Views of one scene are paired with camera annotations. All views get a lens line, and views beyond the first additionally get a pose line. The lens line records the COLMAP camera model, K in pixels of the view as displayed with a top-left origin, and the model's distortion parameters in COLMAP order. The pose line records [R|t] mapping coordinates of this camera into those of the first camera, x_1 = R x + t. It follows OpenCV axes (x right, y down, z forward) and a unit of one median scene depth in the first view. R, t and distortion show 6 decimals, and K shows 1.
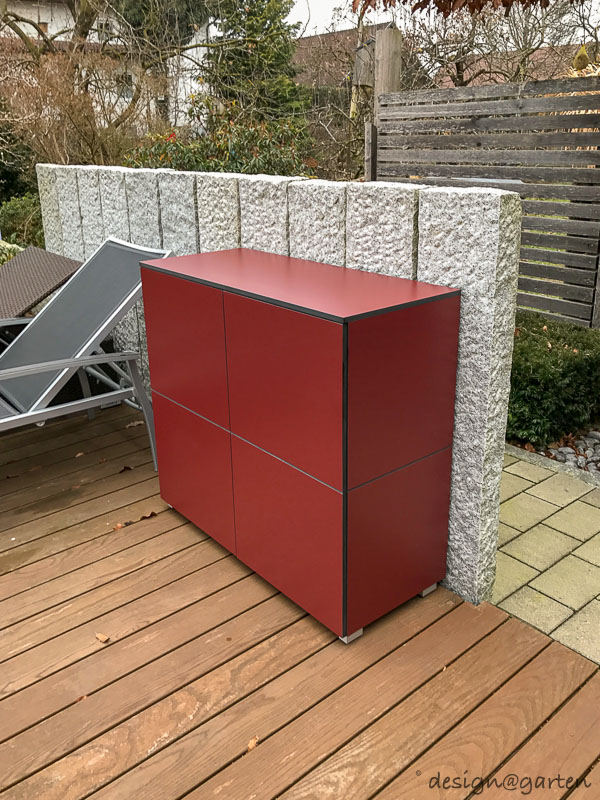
lens RADIAL K [[697.2, 0, 291.3], [0, 697.2, 343.9], [0, 0, 1]] dist [-0.005964, -0.002714]
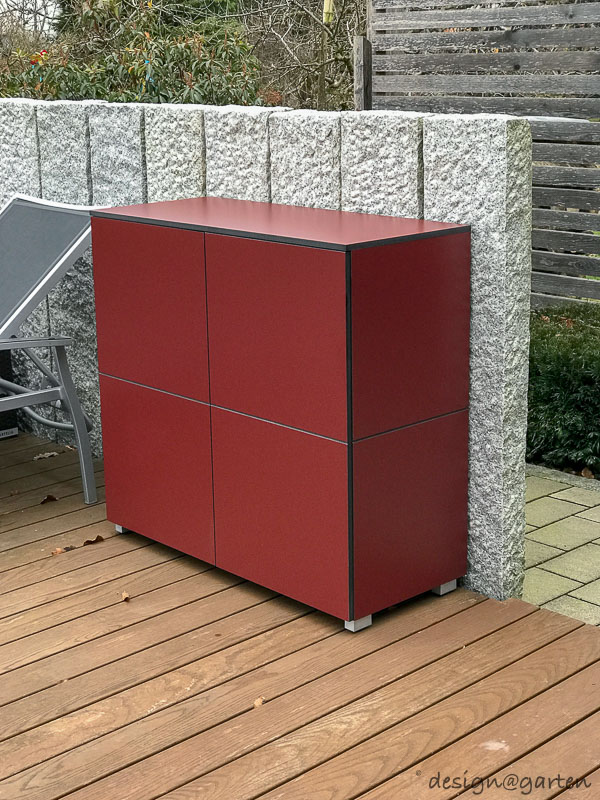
lens RADIAL K [[1310.8, 0, 302.4], [0, 1310.8, 402.9], [0, 0, 1]] dist [-0.012773, 0.000000]
pose [[0.997591, -0.018801, 0.066781, -0.082313], [0.020674, 0.999409, -0.027471, 0.170260], [-0.066225, 0.028785, 0.997389, -0.596258]]
